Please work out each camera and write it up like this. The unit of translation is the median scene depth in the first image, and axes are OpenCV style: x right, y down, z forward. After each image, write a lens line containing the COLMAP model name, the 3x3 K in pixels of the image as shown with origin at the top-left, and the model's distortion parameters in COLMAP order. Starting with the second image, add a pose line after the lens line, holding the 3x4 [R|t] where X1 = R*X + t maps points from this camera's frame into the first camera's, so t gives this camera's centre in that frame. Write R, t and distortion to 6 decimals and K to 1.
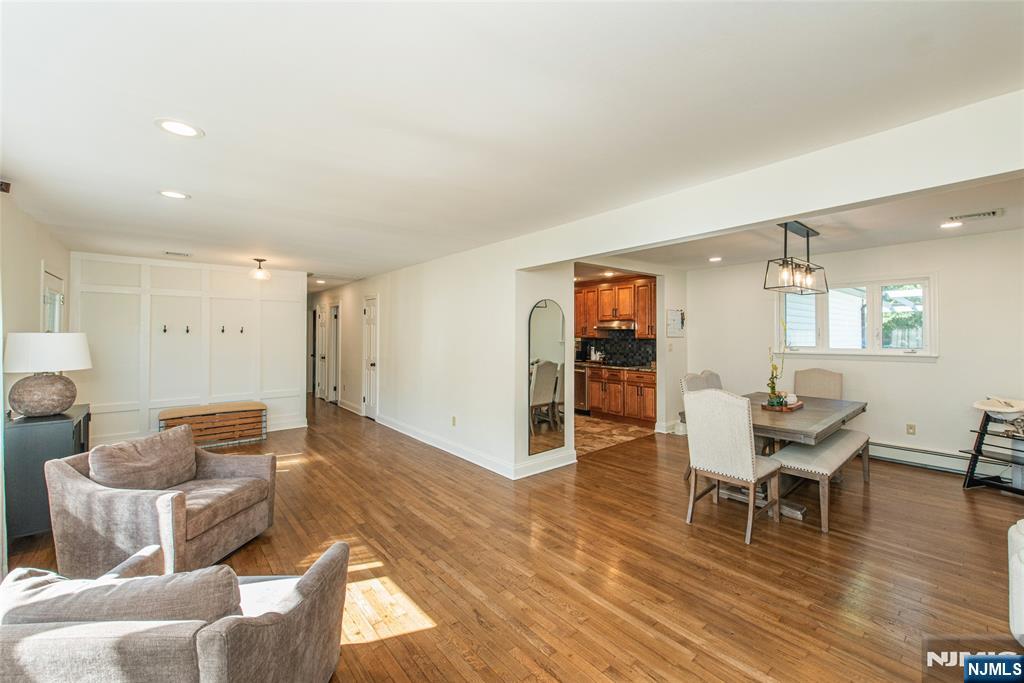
lens RADIAL K [[410.1, 0, 522.2], [0, 410.1, 334.7], [0, 0, 1]] dist [0.011896, -0.003789]
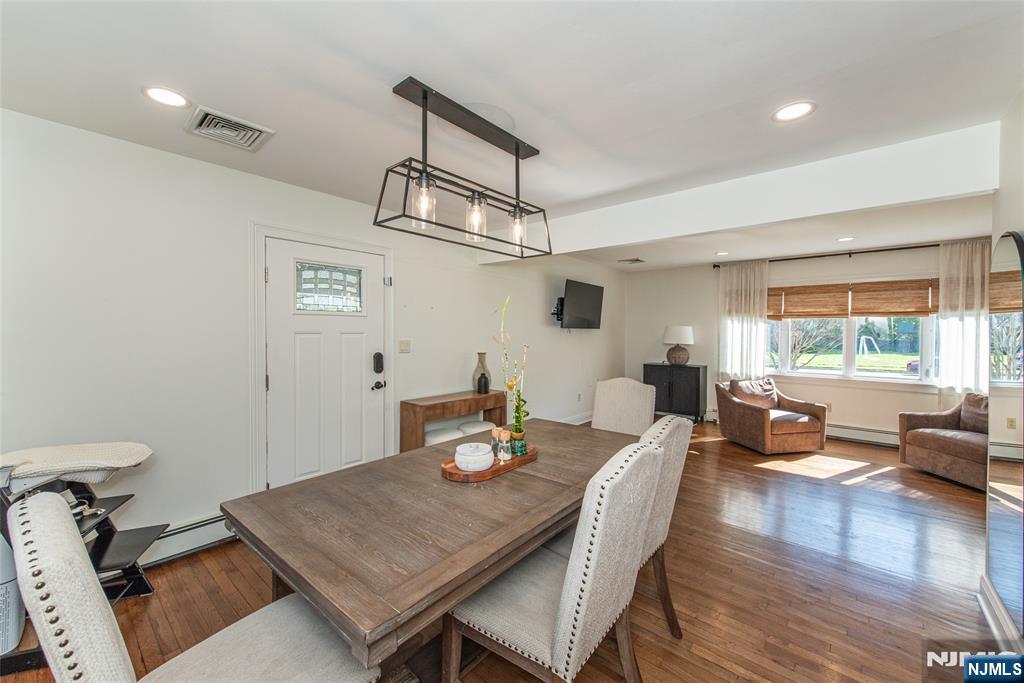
lens RADIAL K [[410.1, 0, 523.9], [0, 410.1, 341.2], [0, 0, 1]] dist [0.011896, -0.003789]
pose [[-0.985893, 0.001330, -0.167373, 0.491031], [-0.002353, 0.999760, 0.021803, 0.012015], [0.167362, 0.021889, -0.985653, 1.086601]]
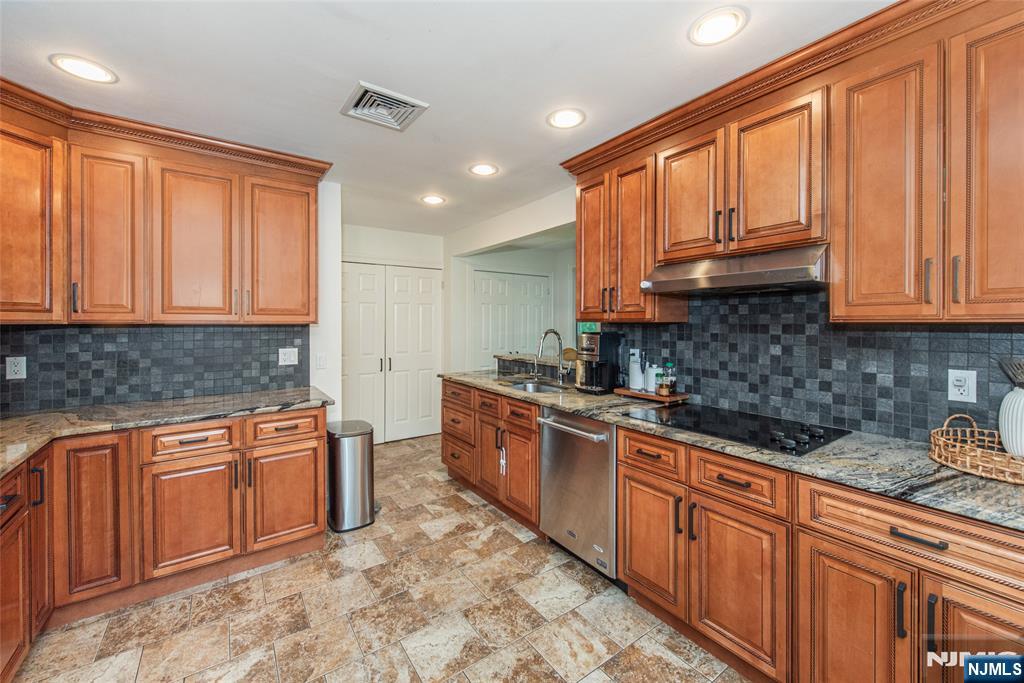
lens RADIAL K [[410.1, 0, 513.5], [0, 410.1, 323.5], [0, 0, 1]] dist [0.011896, -0.003789]
pose [[0.995213, 0.000612, -0.097731, 0.153207], [-0.000519, 0.999999, 0.000984, 0.012301], [0.097731, -0.000928, 0.995212, 0.949298]]
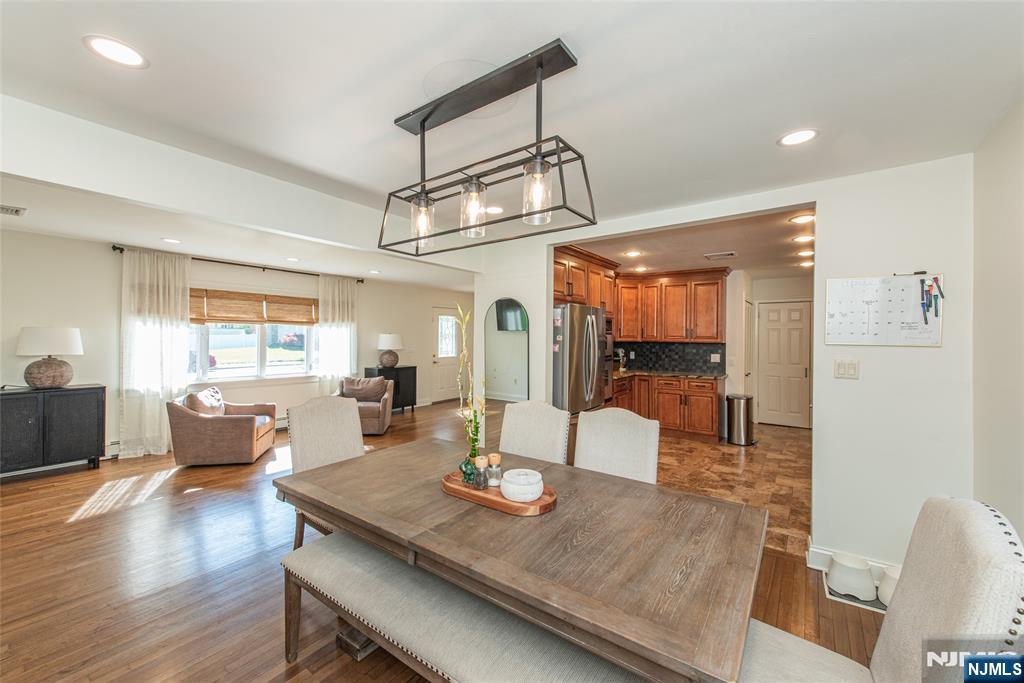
lens RADIAL K [[410.1, 0, 508.9], [0, 410.1, 333.9], [0, 0, 1]] dist [0.011896, -0.003789]
pose [[0.215427, -0.002588, -0.976517, 0.785271], [-0.009829, 0.999940, -0.004818, 0.000415], [0.976471, 0.010636, 0.215389, 0.657319]]
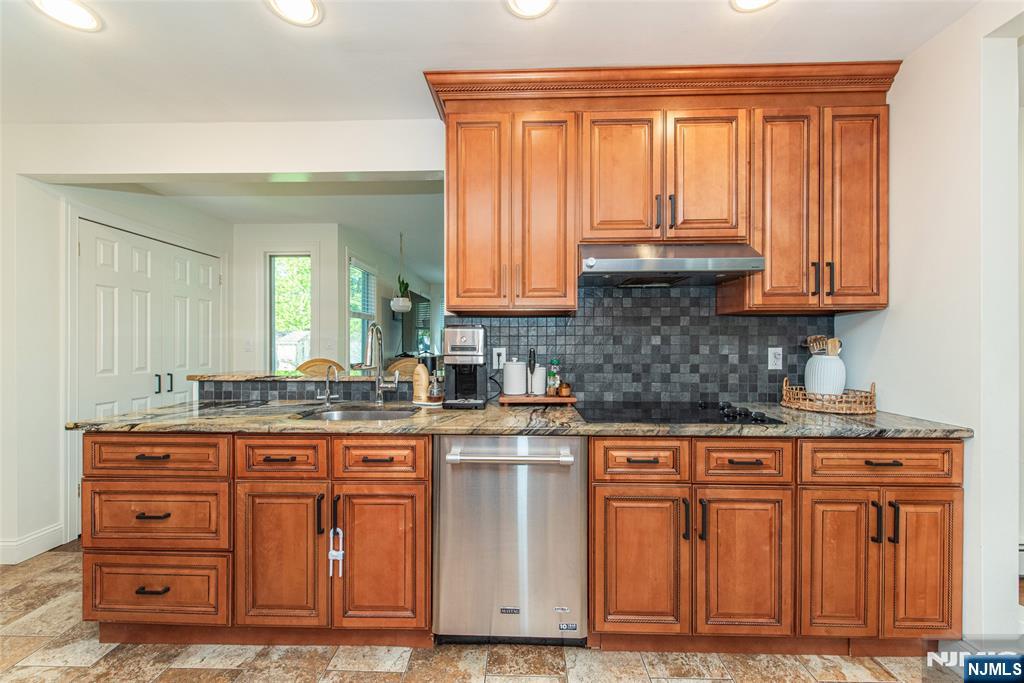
lens RADIAL K [[410.1, 0, 520.8], [0, 410.1, 344.8], [0, 0, 1]] dist [0.011896, -0.003789]
pose [[0.671829, 0.000364, 0.740706, -0.035901], [0.001164, 0.999998, -0.001548, 0.041475], [-0.740705, 0.001902, 0.671828, 1.170401]]
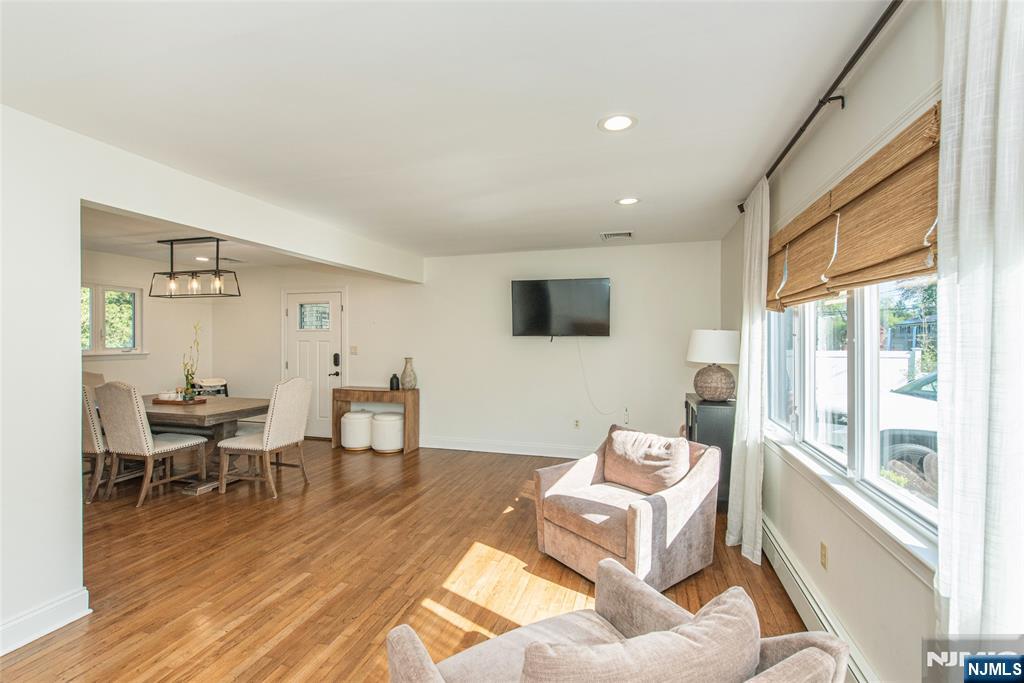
lens RADIAL K [[460.0, 0, 504.0], [0, 460.0, 347.7], [0, 0, 1]] dist [0.005445, 0.000181]
pose [[-0.525496, -0.015239, 0.850659, -0.595752], [0.002466, 0.999808, 0.019434, 0.009081], [-0.850792, 0.012311, -0.525358, 0.657996]]
